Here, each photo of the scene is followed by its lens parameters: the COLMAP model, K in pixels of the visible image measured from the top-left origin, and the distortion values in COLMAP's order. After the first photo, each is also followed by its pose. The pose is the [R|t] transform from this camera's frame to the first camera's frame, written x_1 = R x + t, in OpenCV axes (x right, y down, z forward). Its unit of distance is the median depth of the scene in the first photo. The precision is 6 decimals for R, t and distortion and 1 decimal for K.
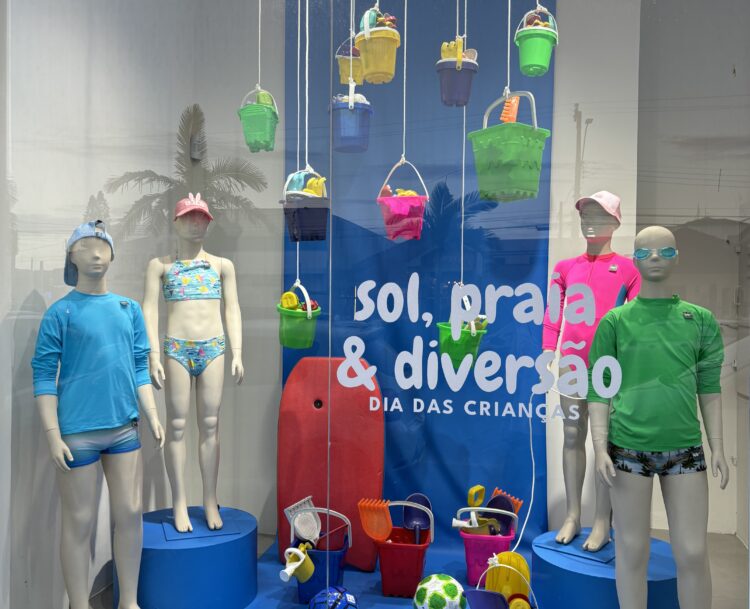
lens RADIAL K [[776.7, 0, 359.3], [0, 776.7, 300.7], [0, 0, 1]] dist [0.027238, 0.000000]
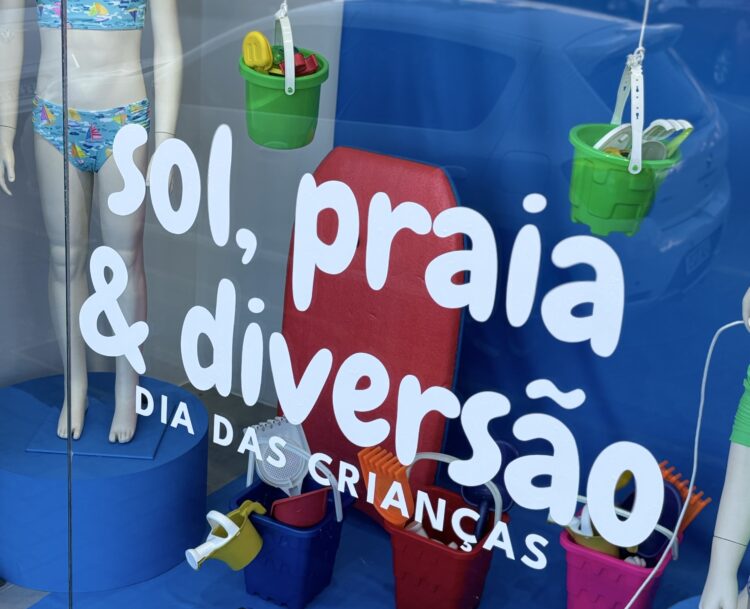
lens RADIAL K [[1168.1, 0, 370.7], [0, 1168.1, 309.3], [0, 0, 1]] dist [0.211507, 0.000000]
pose [[0.940143, 0.175919, -0.291863, 0.298046], [-0.070087, 0.937960, 0.339587, -0.140868], [0.333496, -0.298804, 0.894146, 0.411531]]
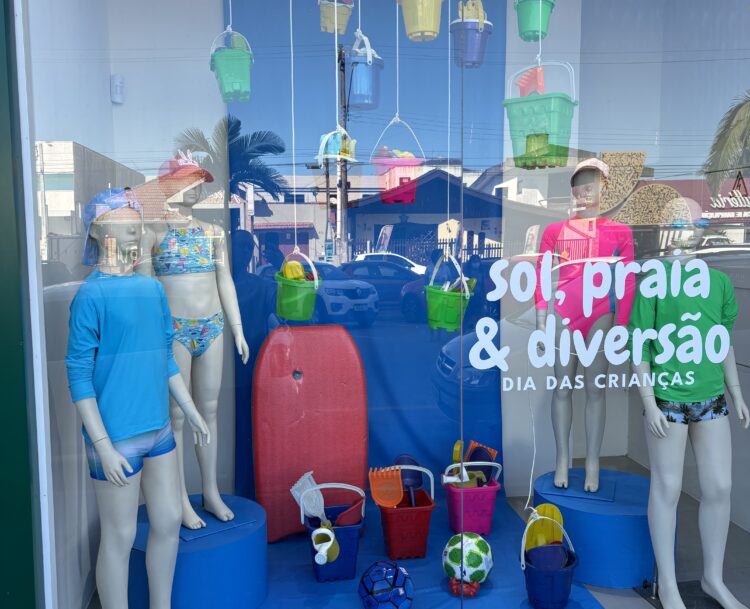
lens RADIAL K [[776.7, 0, 372.4], [0, 776.7, 304.2], [0, 0, 1]] dist [0.027238, 0.000000]
pose [[0.936583, -0.048210, 0.347114, -0.435378], [0.017893, 0.995779, 0.090025, -0.055228], [-0.349989, -0.078105, 0.933492, 0.129753]]
